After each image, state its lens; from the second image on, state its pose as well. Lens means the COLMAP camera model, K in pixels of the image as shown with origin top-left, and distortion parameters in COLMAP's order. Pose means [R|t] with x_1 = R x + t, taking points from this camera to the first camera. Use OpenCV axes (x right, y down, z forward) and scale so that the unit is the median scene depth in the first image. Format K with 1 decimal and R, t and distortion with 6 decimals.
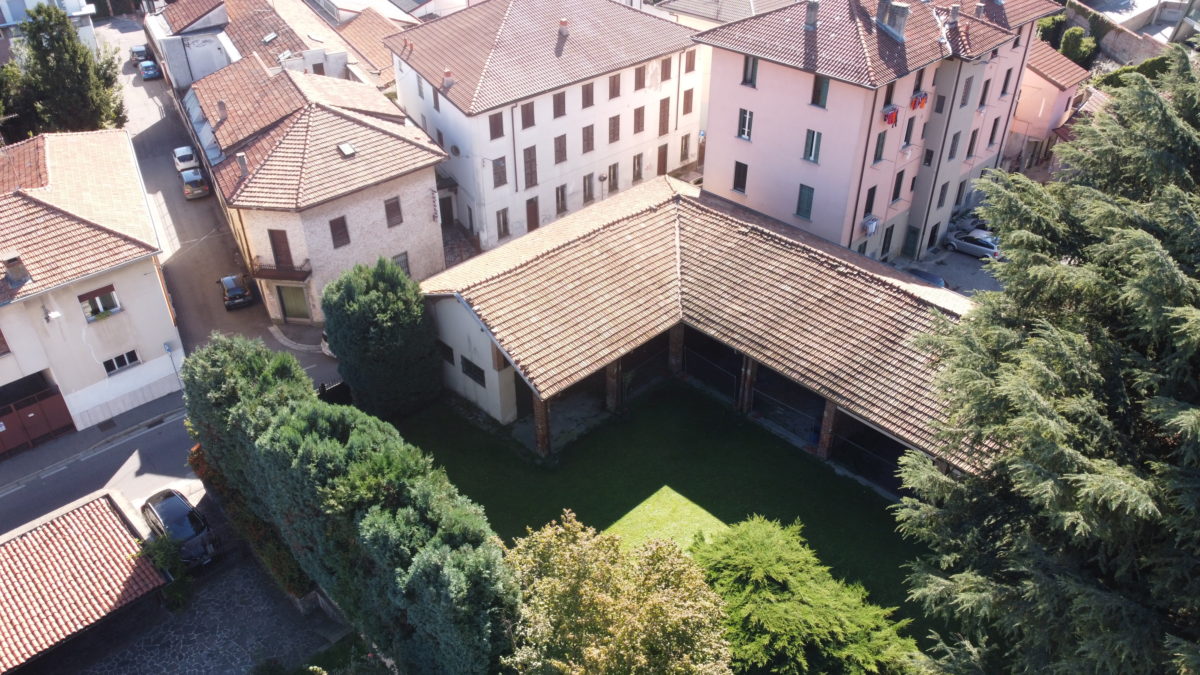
lens RADIAL K [[903.6, 0, 601.9], [0, 903.6, 338.2], [0, 0, 1]] dist [-0.004088, 0.015860]
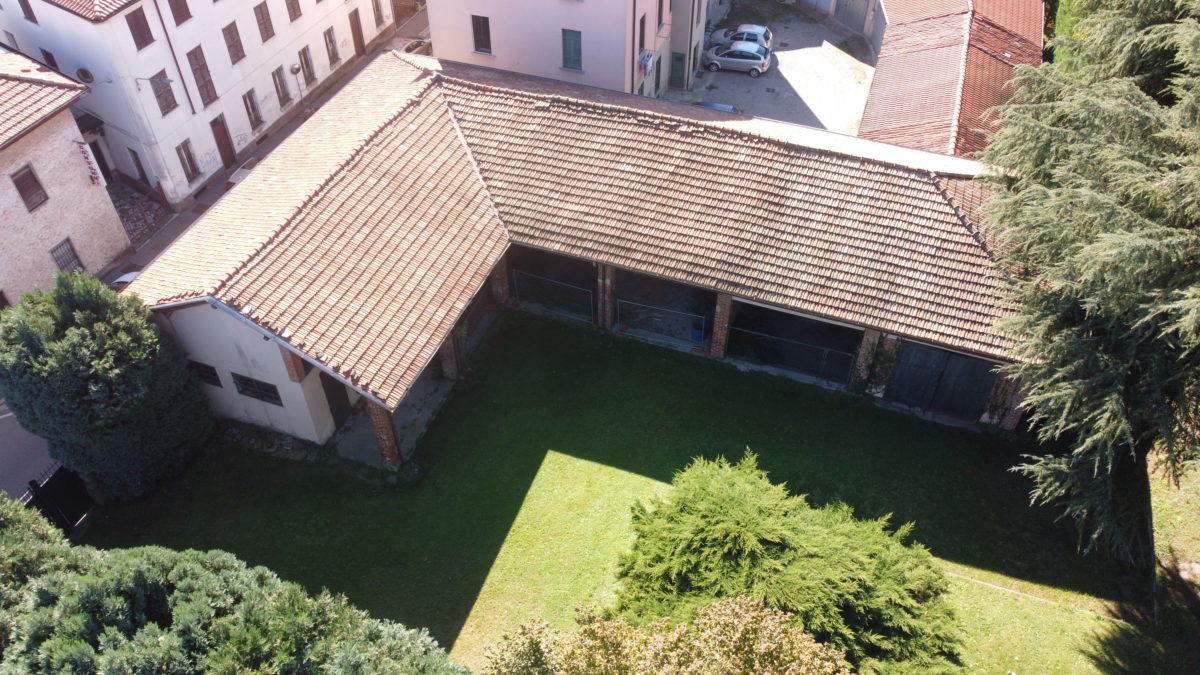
lens RADIAL K [[903.6, 0, 599.2], [0, 903.6, 337.3], [0, 0, 1]] dist [-0.004088, 0.015860]
pose [[0.901883, -0.300127, 0.310694, -0.108687], [0.244928, 0.947726, 0.204515, -0.081761], [-0.355833, -0.108351, 0.928247, 0.250867]]
